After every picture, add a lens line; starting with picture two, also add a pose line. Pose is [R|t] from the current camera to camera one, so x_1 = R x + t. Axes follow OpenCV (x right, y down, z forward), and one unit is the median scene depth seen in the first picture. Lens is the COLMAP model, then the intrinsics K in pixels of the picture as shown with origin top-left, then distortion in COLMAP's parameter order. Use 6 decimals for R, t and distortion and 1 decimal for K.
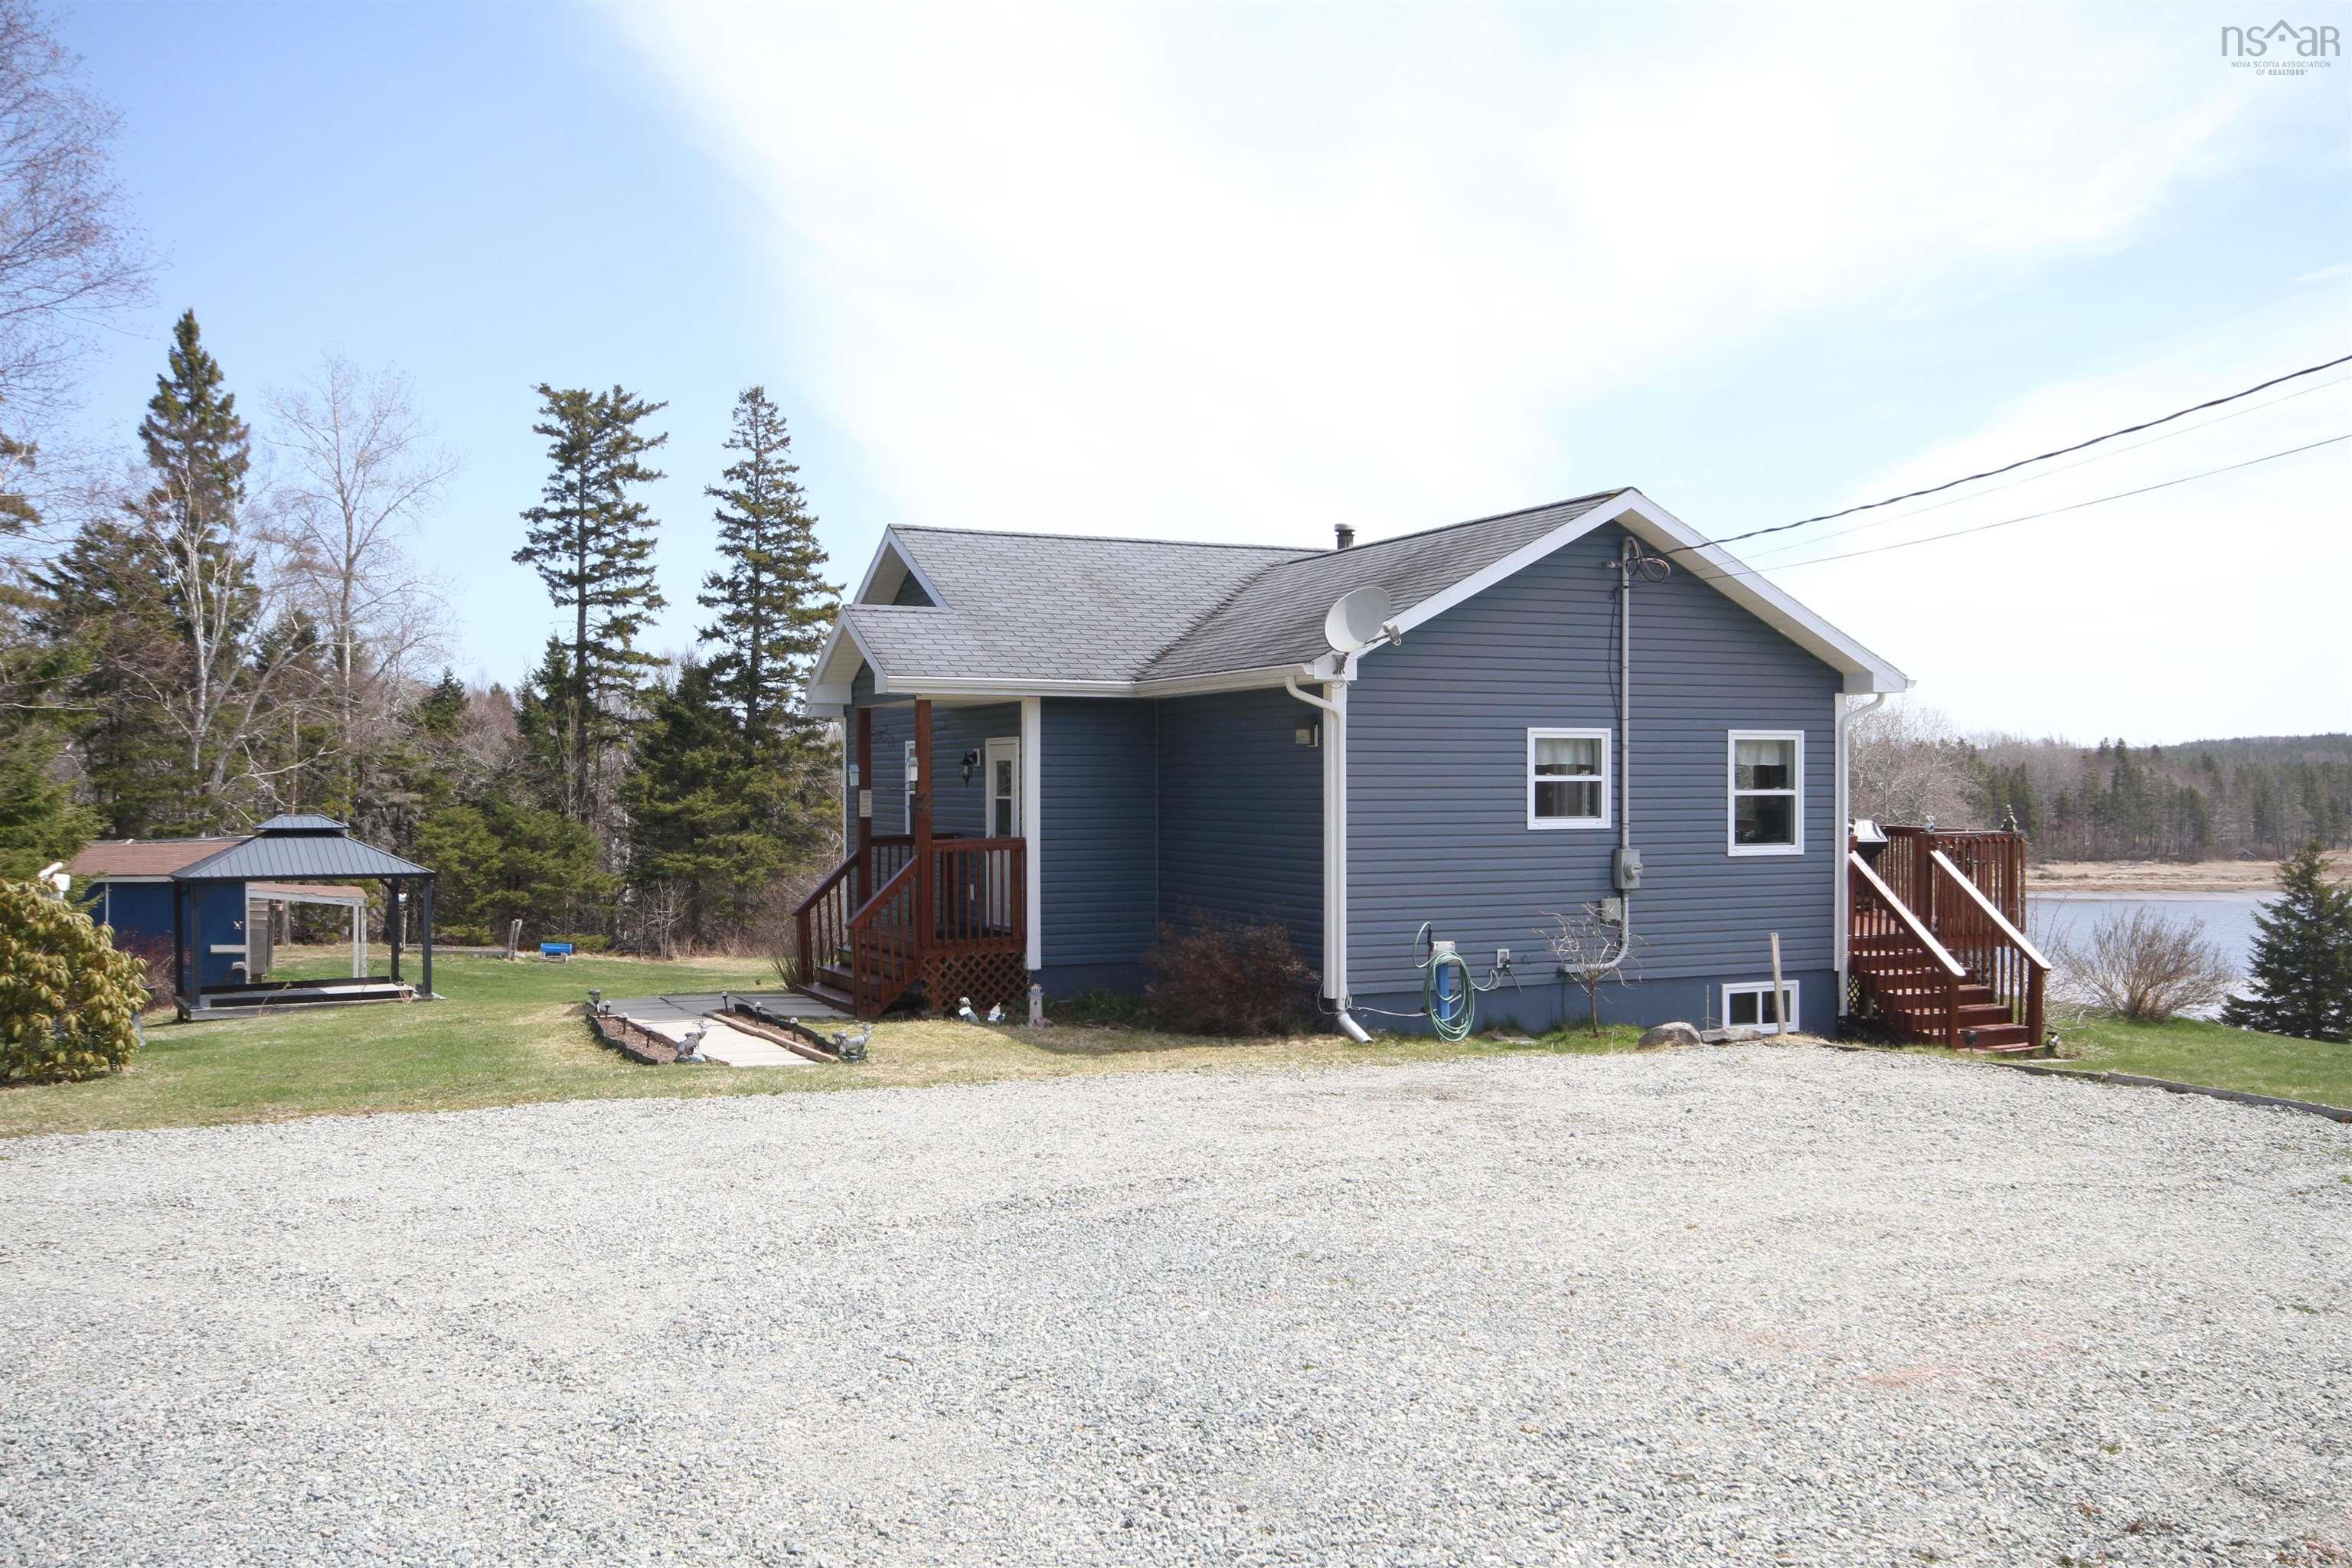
lens RADIAL K [[2042.6, 0, 1182.2], [0, 2042.6, 796.8], [0, 0, 1]] dist [0.033096, 0.002318]
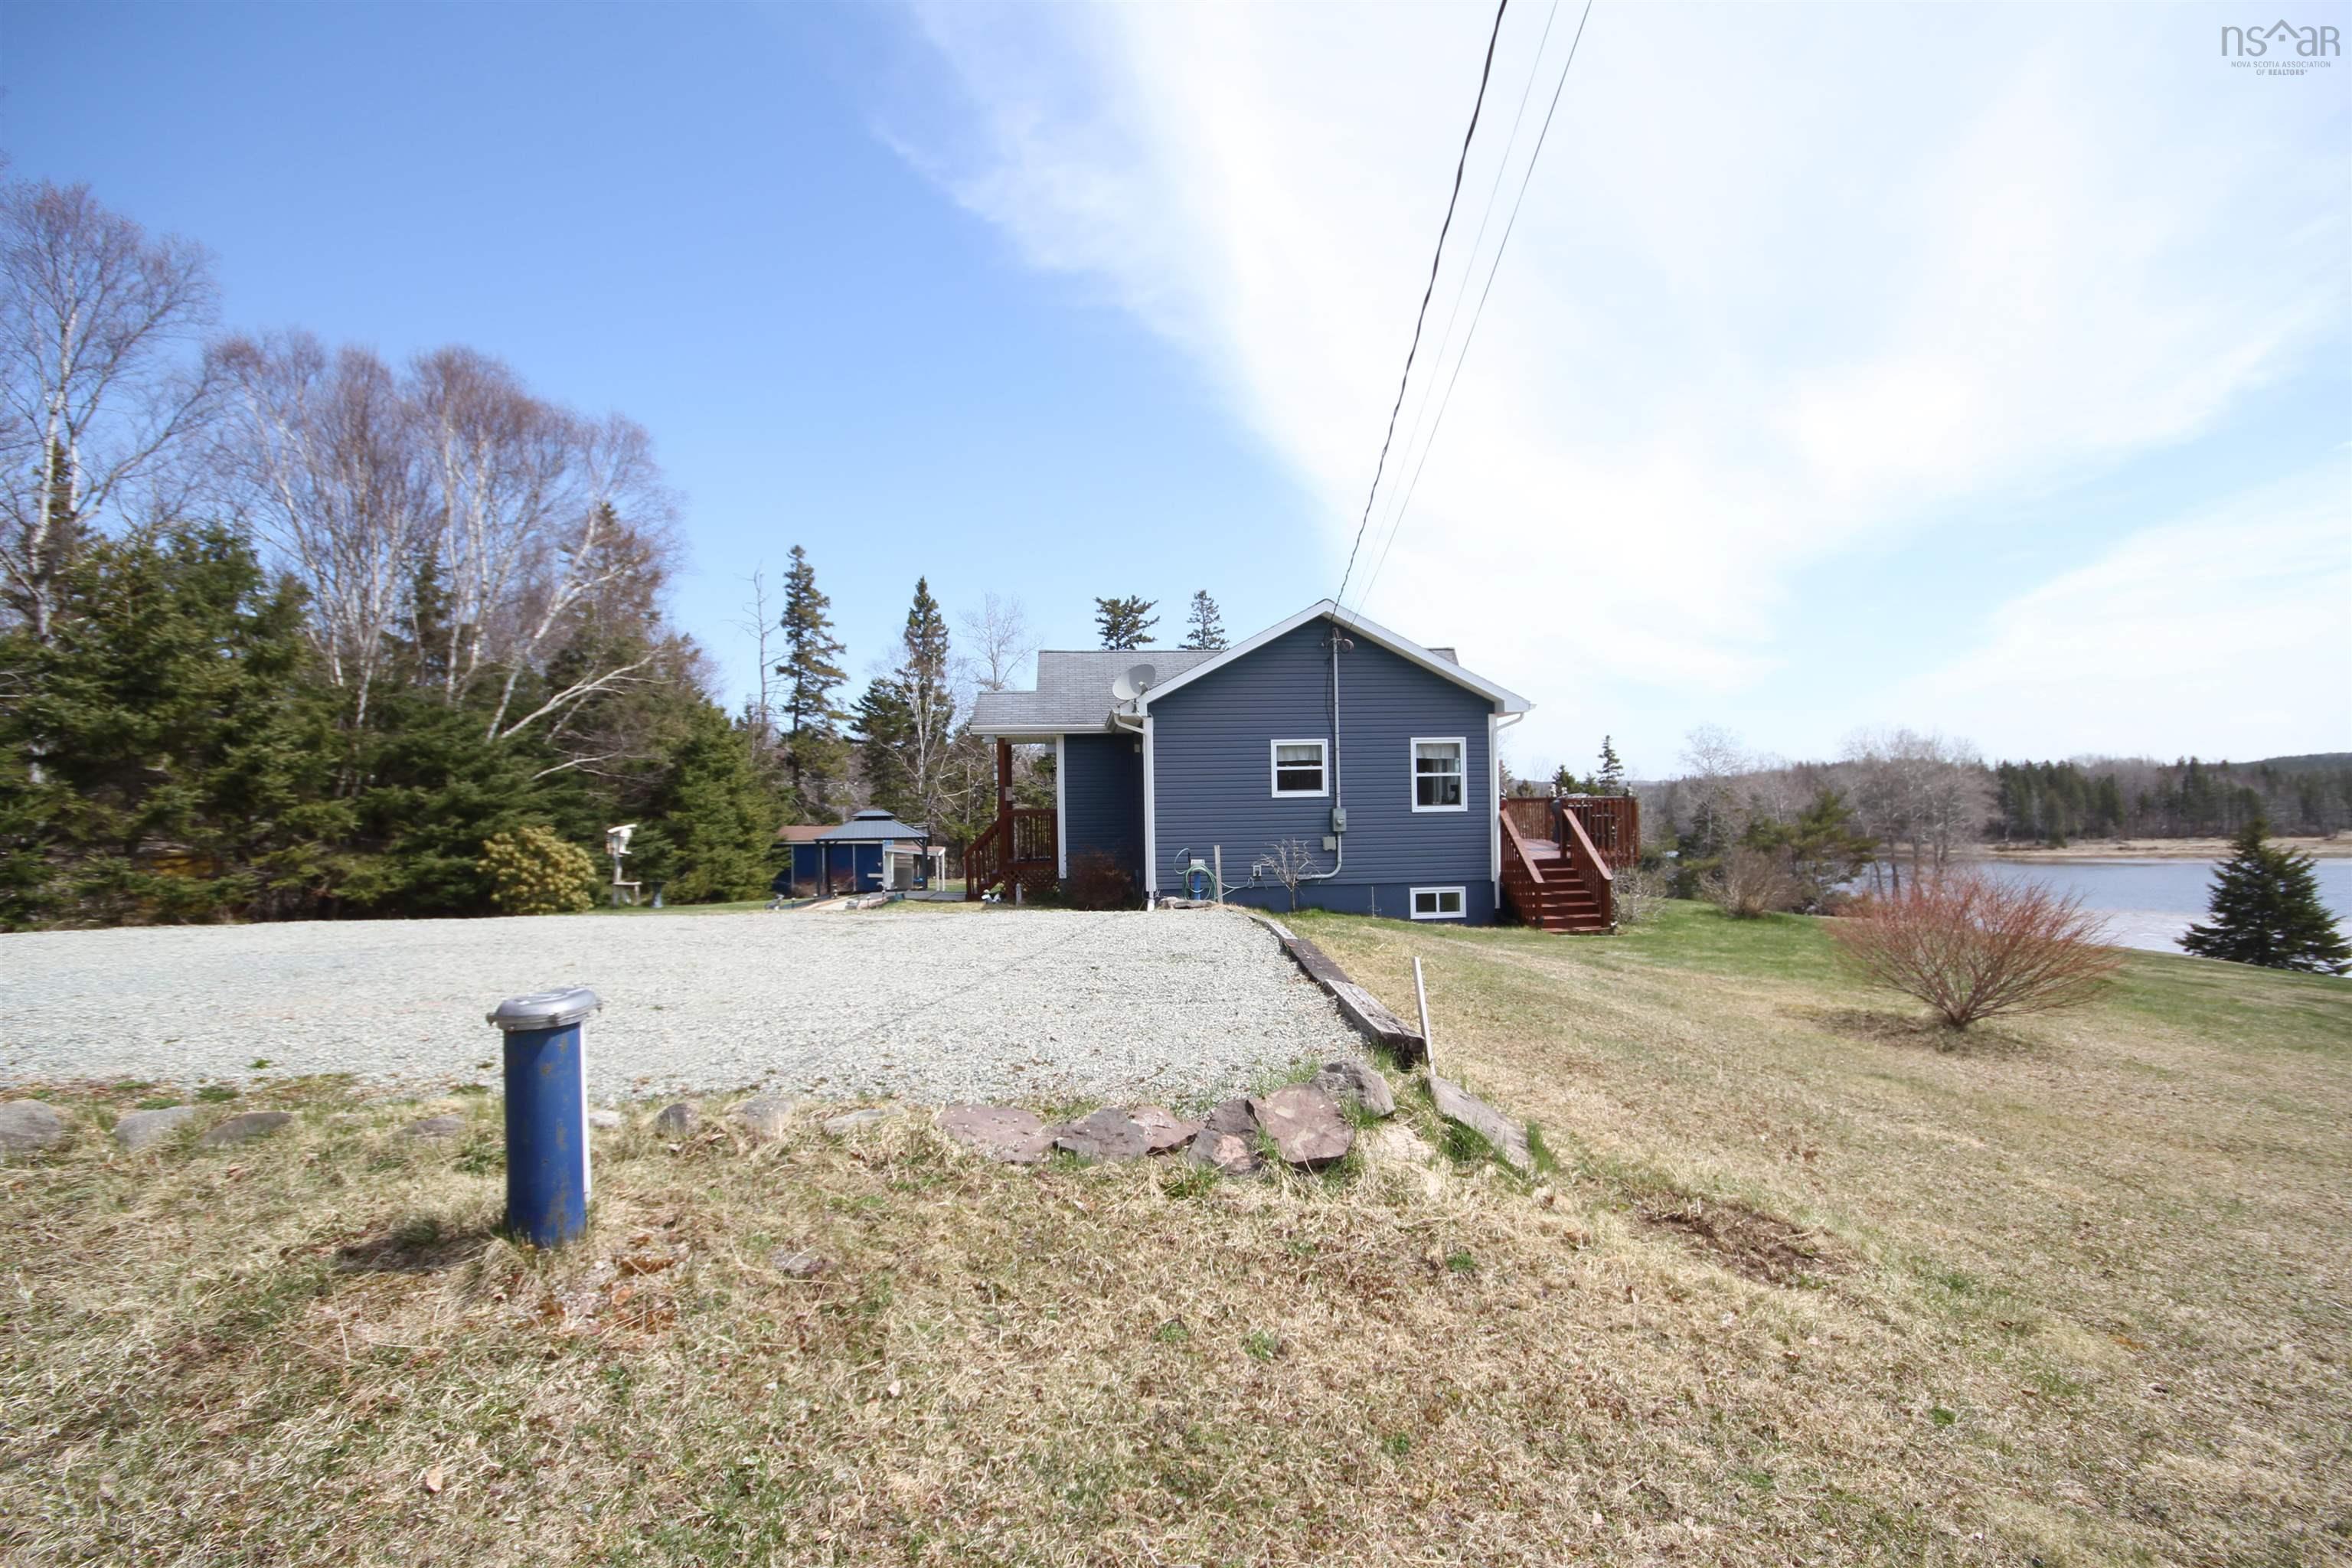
lens RADIAL K [[1099.2, 0, 1175.0], [0, 1099.2, 786.2], [0, 0, 1]] dist [0.004543, -0.006805]
pose [[0.944518, -0.020708, -0.327805, 0.122978], [0.013944, 0.999639, -0.022972, 0.008211], [0.328163, 0.017127, 0.944466, 0.024089]]
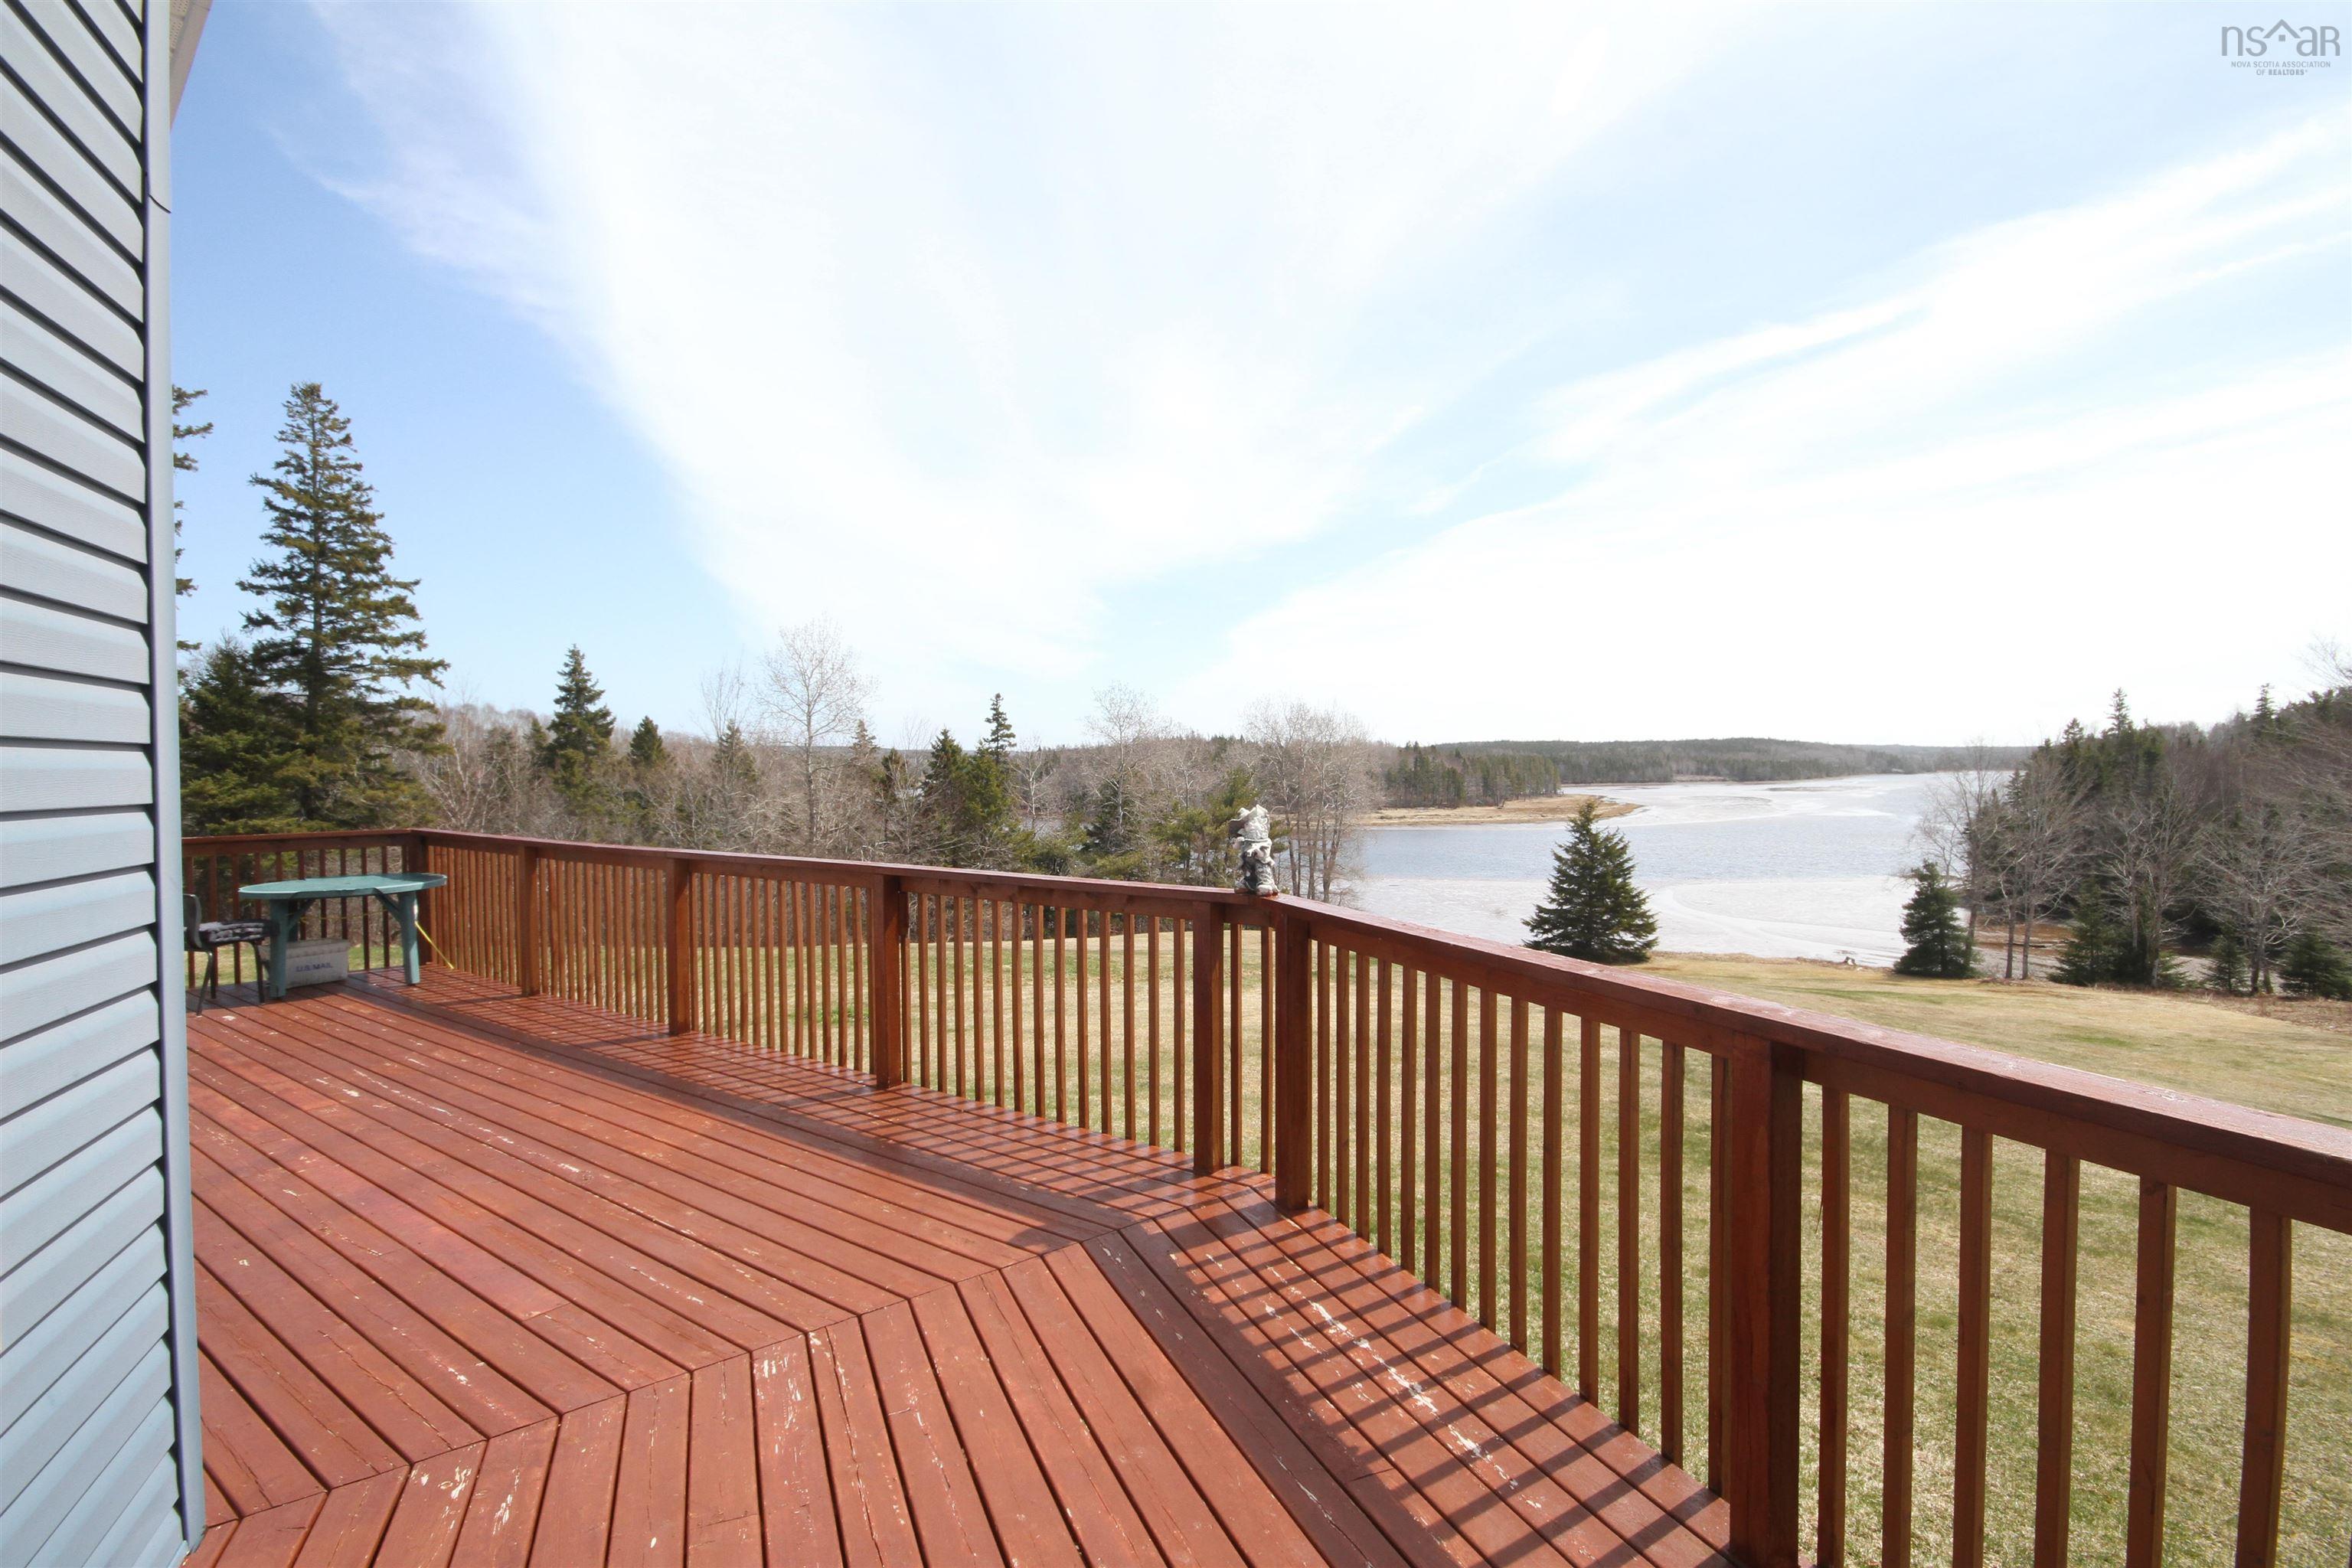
lens RADIAL K [[1099.2, 0, 1177.7], [0, 1099.2, 792.9], [0, 0, 1]] dist [0.004543, -0.006805]
pose [[0.974827, -0.007801, 0.222824, 0.113110], [0.003936, 0.999834, 0.017783, -0.001921], [-0.222926, -0.016458, 0.974696, 0.430669]]
